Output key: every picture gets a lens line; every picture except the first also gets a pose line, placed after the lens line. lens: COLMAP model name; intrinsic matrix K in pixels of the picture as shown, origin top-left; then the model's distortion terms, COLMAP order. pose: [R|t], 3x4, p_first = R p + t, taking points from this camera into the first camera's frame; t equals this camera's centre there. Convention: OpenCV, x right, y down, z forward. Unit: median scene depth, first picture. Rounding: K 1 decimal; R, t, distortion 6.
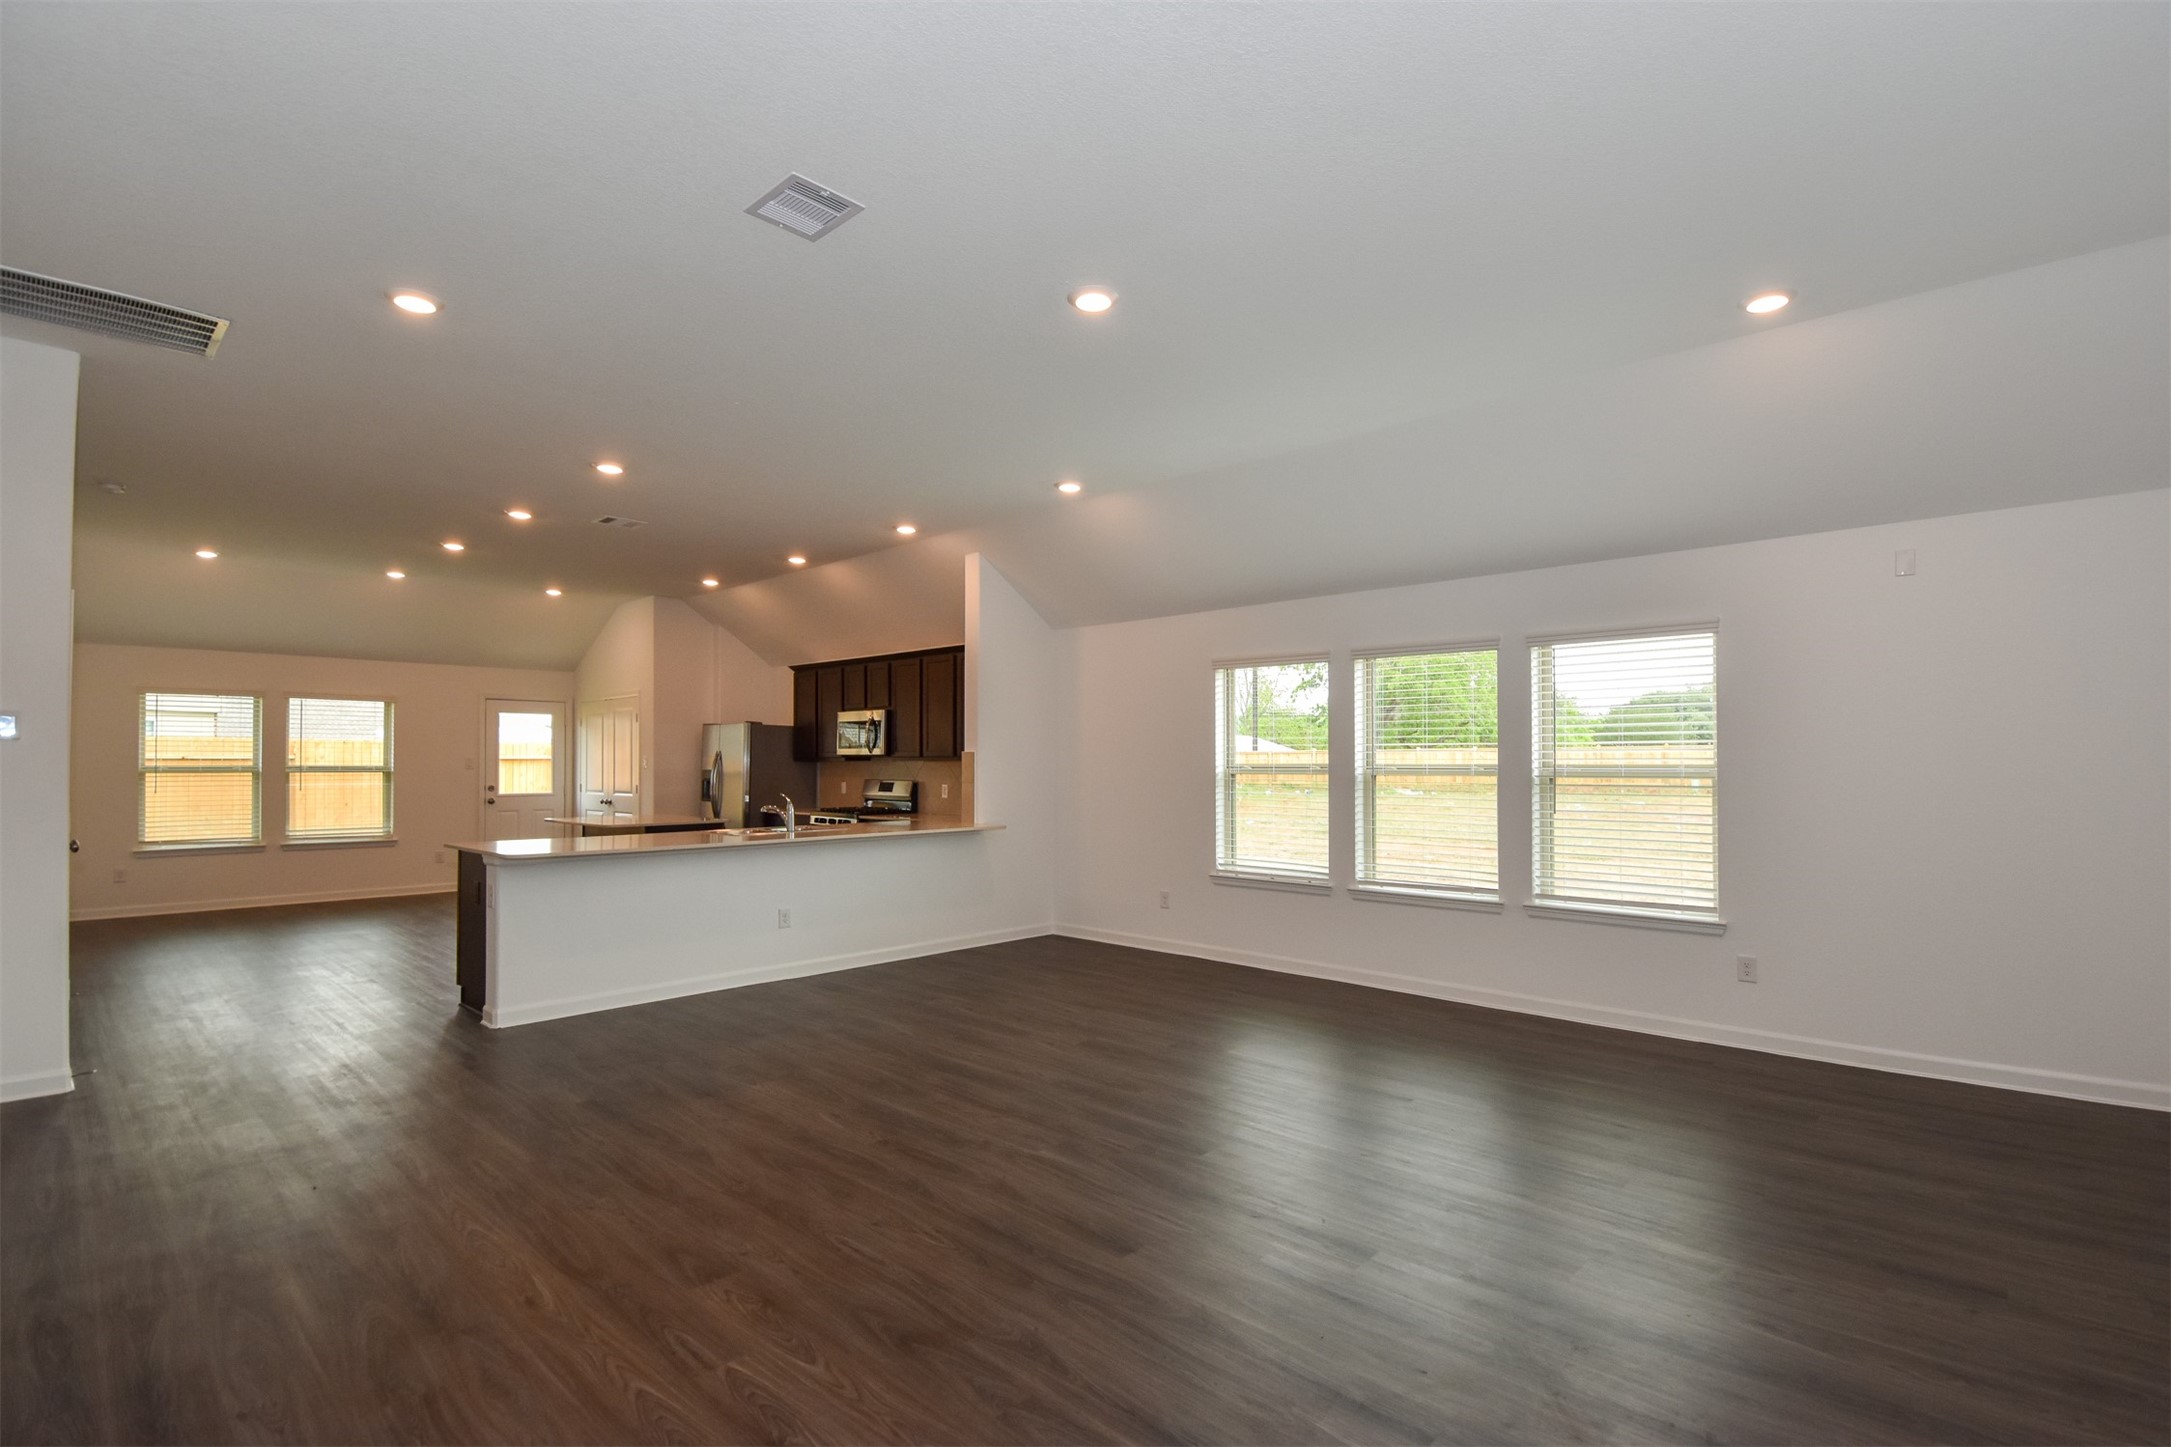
lens RADIAL K [[1005.9, 0, 1070.7], [0, 1005.9, 776.9], [0, 0, 1]] dist [0.029790, -0.007509]
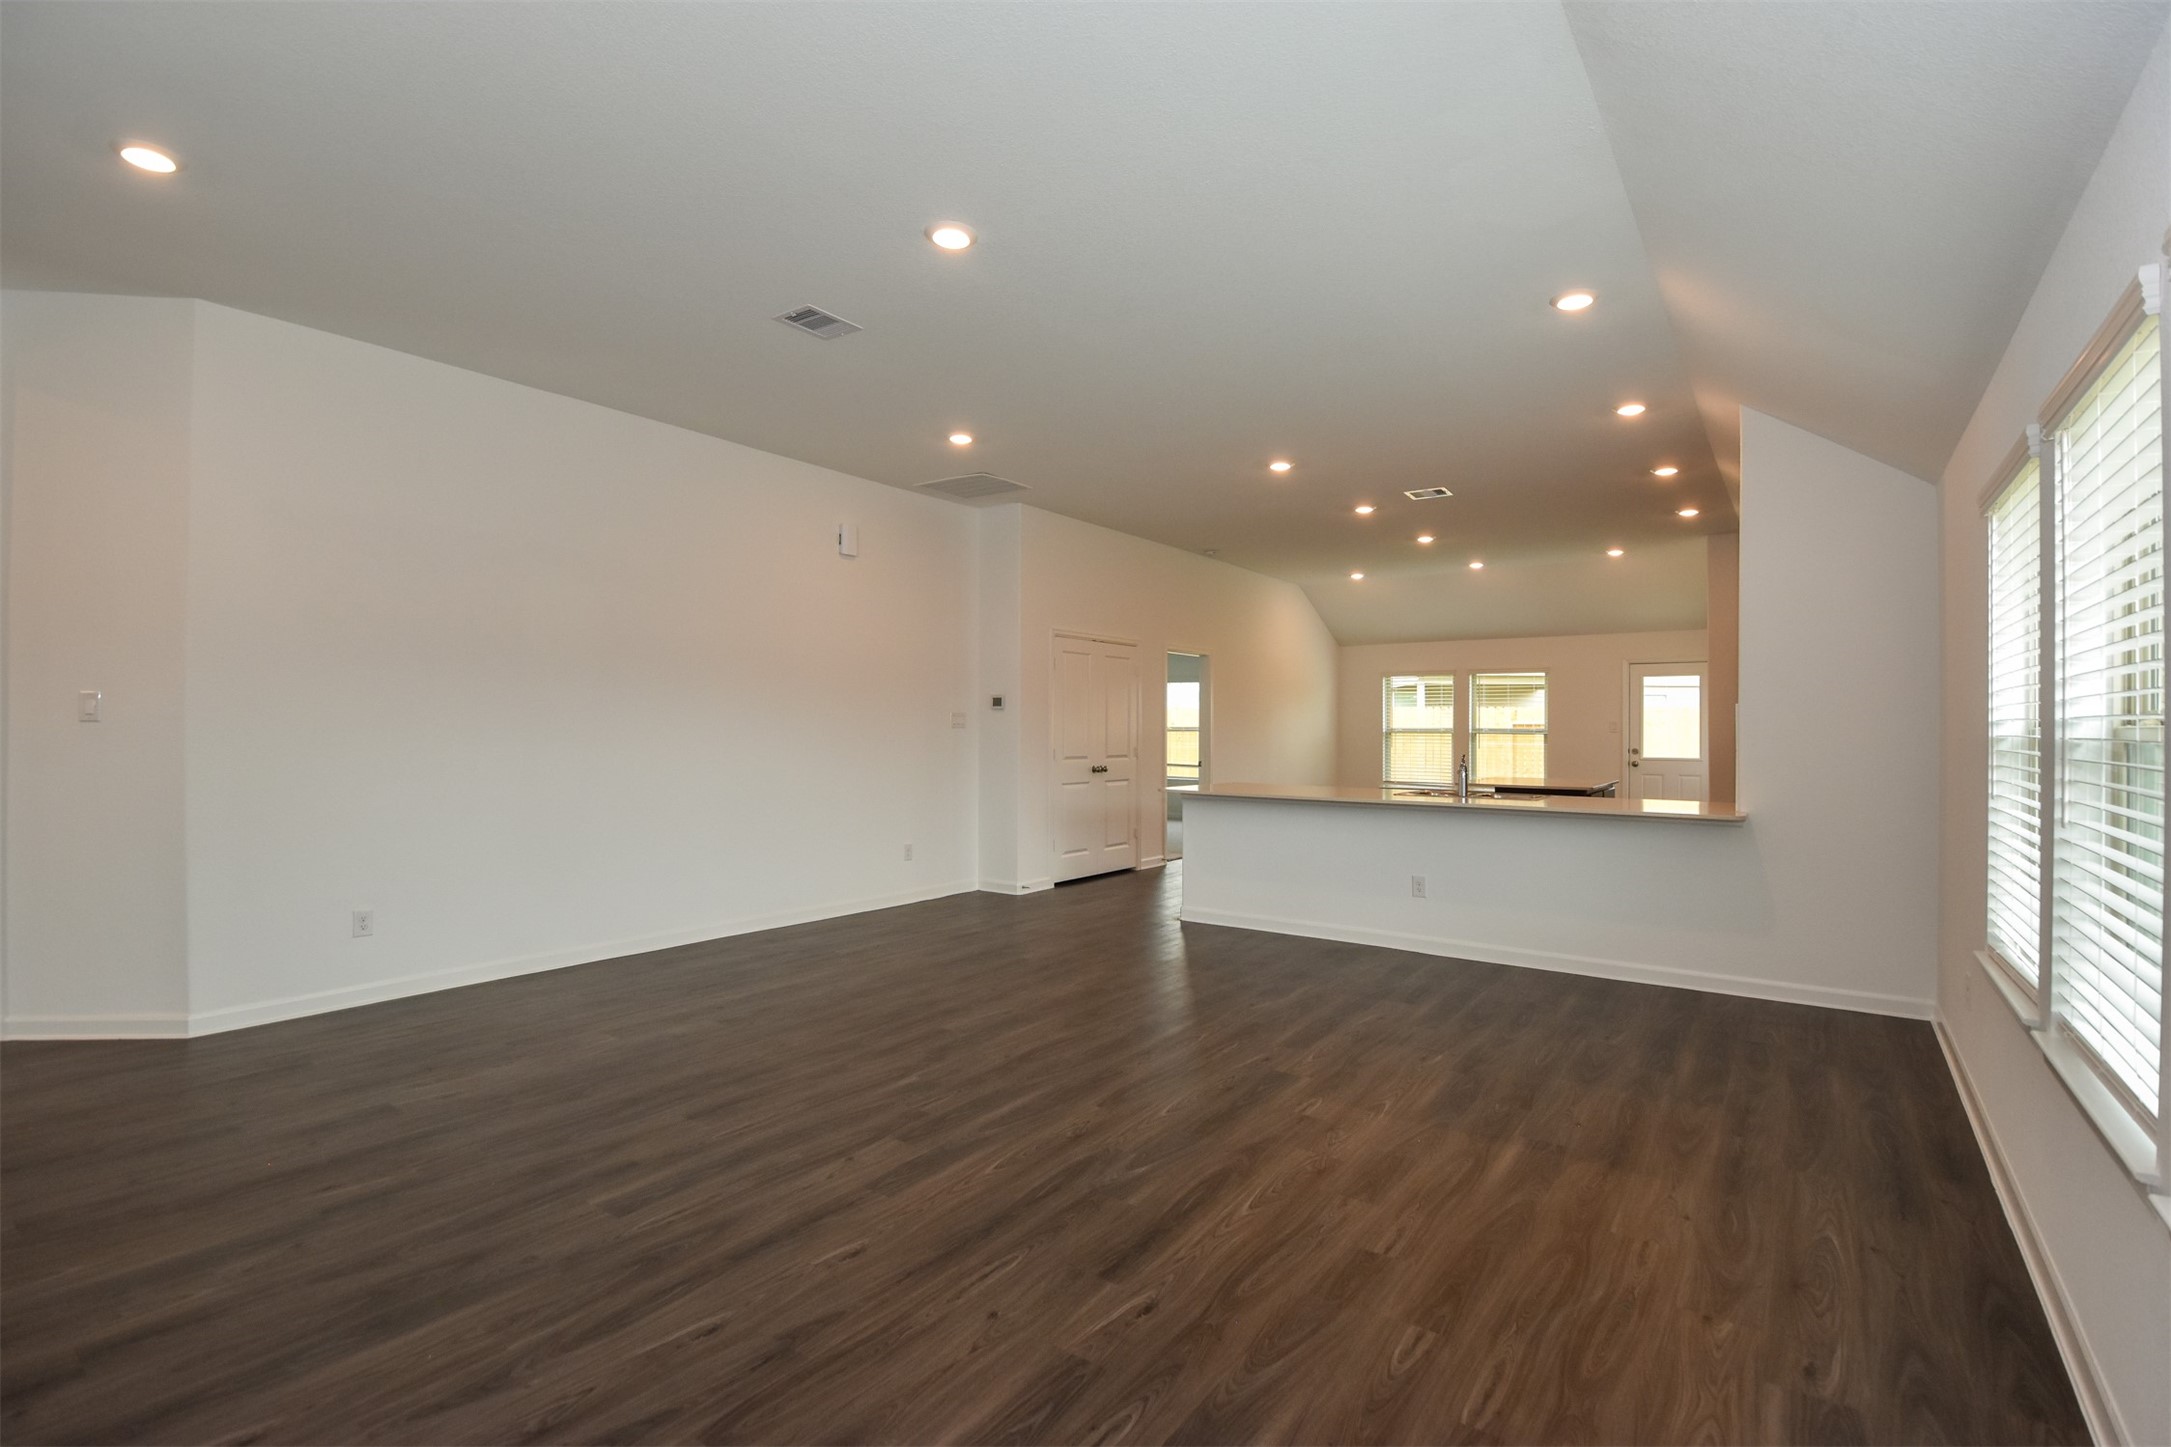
lens RADIAL K [[1005.9, 0, 1129.5], [0, 1005.9, 715.0], [0, 0, 1]] dist [0.029790, -0.007509]
pose [[0.170379, -0.011710, -0.985309, 1.044456], [-0.019420, 0.999695, -0.015239, 0.003064], [0.985187, 0.021731, 0.170100, 1.020090]]
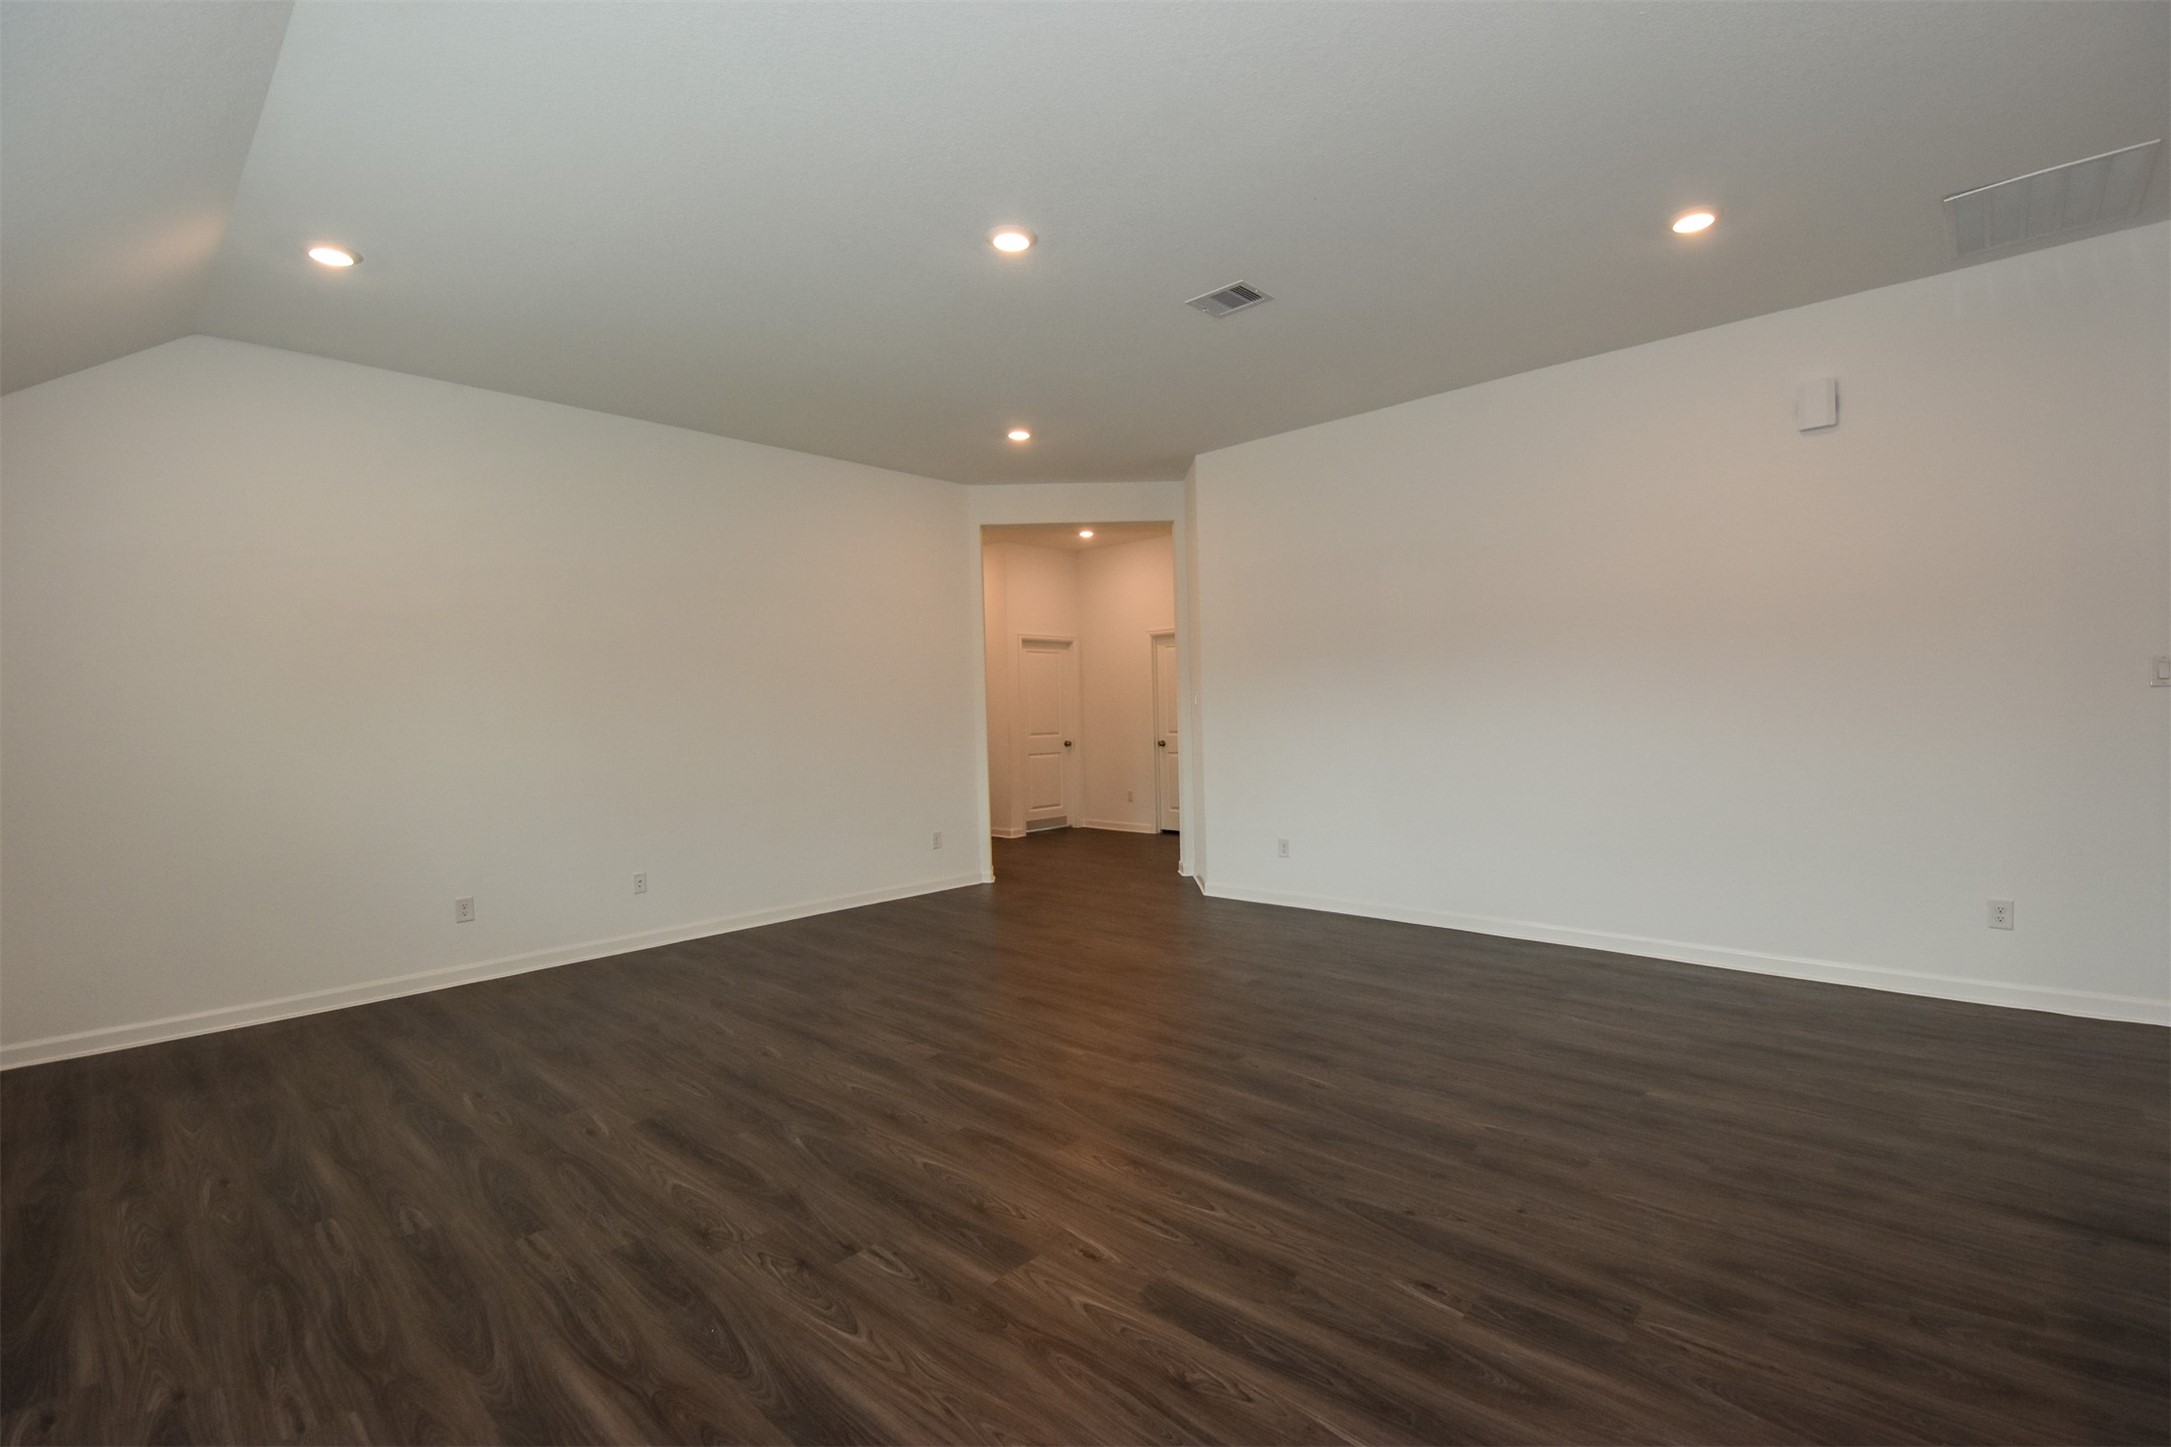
lens RADIAL K [[950.4, 0, 1071.6], [0, 950.4, 710.4], [0, 0, 1]] dist [-0.004250, -0.003681]
pose [[-0.999451, 0.032007, -0.008595, -0.020534], [0.031859, 0.999351, 0.016833, -0.019542], [0.009128, 0.016550, -0.999821, 2.002780]]
